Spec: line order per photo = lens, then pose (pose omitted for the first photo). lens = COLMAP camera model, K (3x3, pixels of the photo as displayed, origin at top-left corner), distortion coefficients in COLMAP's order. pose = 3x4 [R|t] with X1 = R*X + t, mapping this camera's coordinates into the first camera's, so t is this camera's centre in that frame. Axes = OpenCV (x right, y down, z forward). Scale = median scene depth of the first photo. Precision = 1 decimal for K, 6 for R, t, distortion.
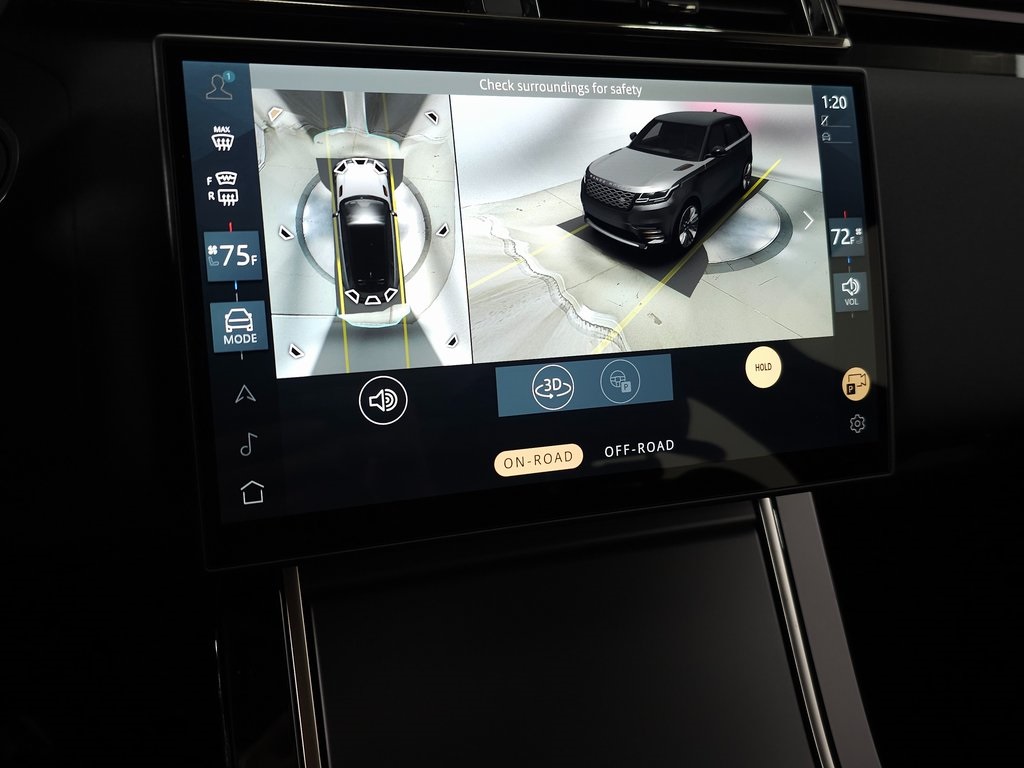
lens RADIAL K [[895.5, 0, 511.7], [0, 895.5, 390.7], [0, 0, 1]] dist [0.007539, 0.001187]
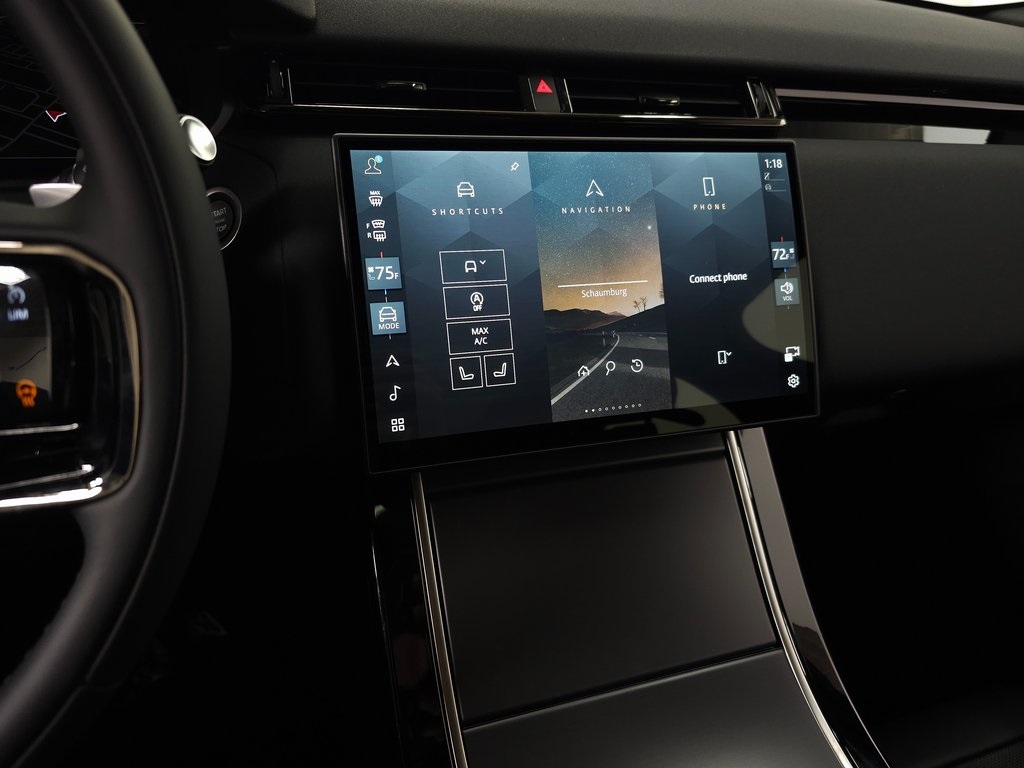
lens RADIAL K [[688.6, 0, 513.5], [0, 688.6, 386.7], [0, 0, 1]] dist [0.043321, -0.051756]
pose [[0.999216, -0.016831, -0.035847, -0.037977], [0.016559, 0.999832, -0.007848, 0.054132], [0.035973, 0.007249, 0.999326, -0.175165]]
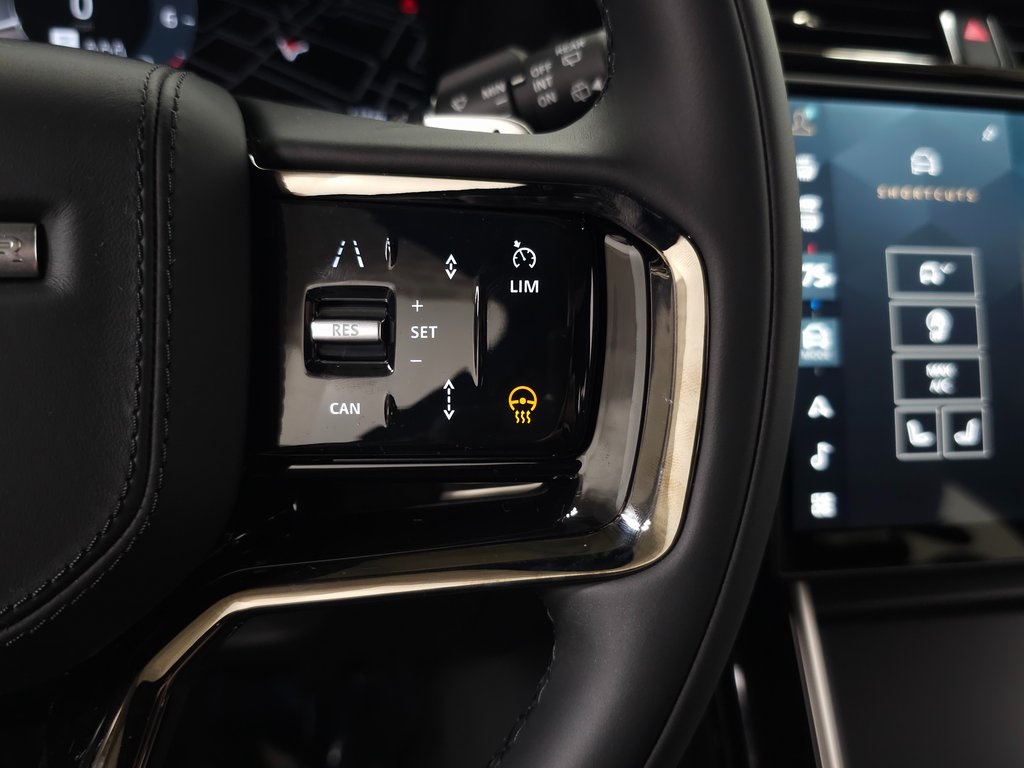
lens RADIAL K [[961.8, 0, 510.6], [0, 961.8, 369.9], [0, 0, 1]] dist [-0.004246, -0.001943]
pose [[0.991107, 0.039627, -0.127030, -0.452843], [-0.054208, 0.992062, -0.113469, 0.094506], [0.121525, 0.119346, 0.985387, -0.130345]]
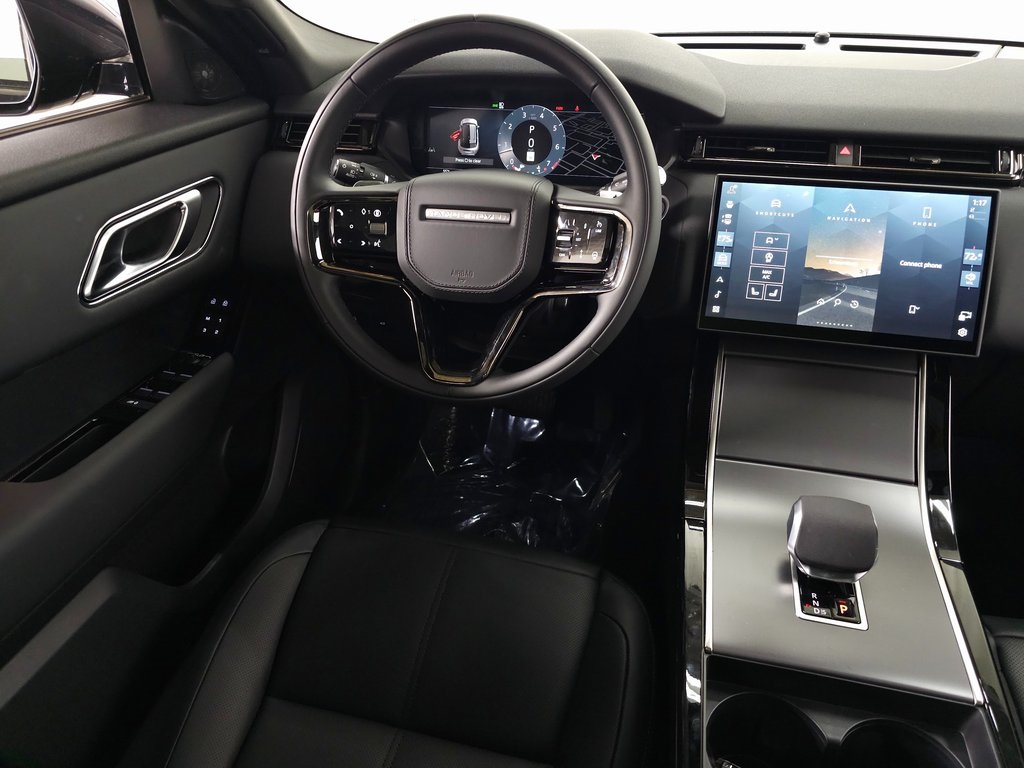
lens RADIAL K [[688.6, 0, 513.5], [0, 688.6, 386.7], [0, 0, 1]] dist [0.043321, -0.051756]
pose [[0.830452, 0.186365, -0.524993, 0.442425], [-0.202922, 0.978837, 0.026483, 0.431756], [0.518818, 0.084539, 0.850695, -1.405398]]
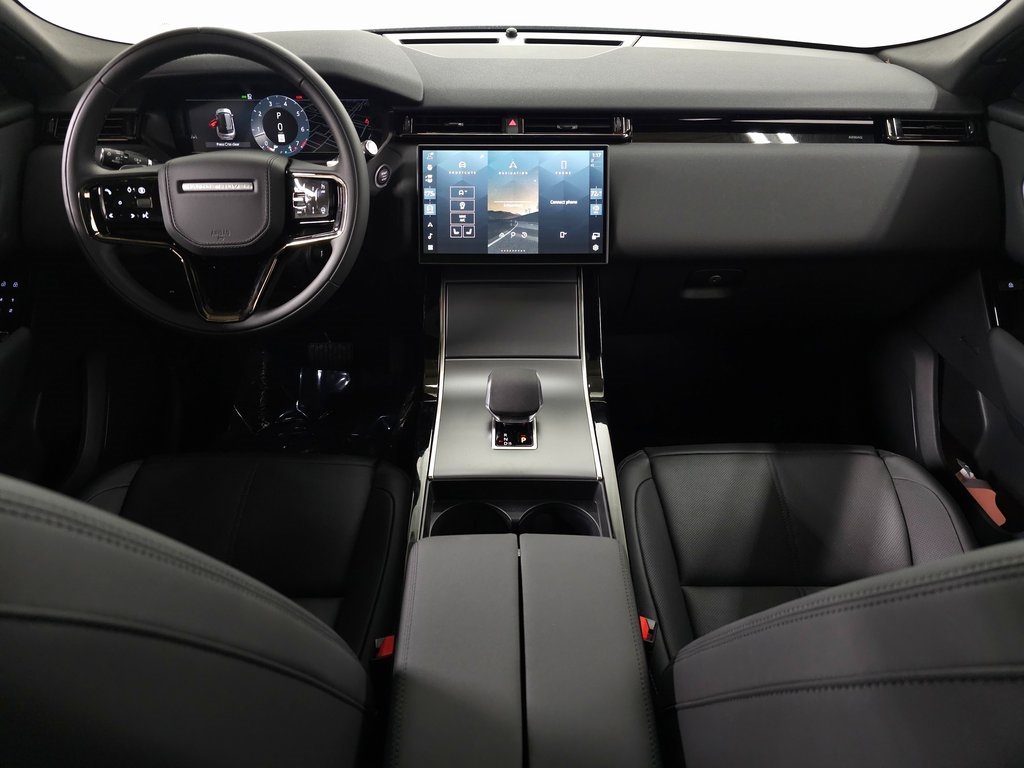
lens RADIAL K [[687.7, 0, 514.2], [0, 687.7, 393.9], [0, 0, 1]] dist [0.047759, -0.050140]
pose [[0.938312, 0.088089, -0.334381, 1.179407], [-0.083731, 0.996110, 0.027456, 0.636352], [0.335499, 0.002235, 0.942038, -1.877791]]
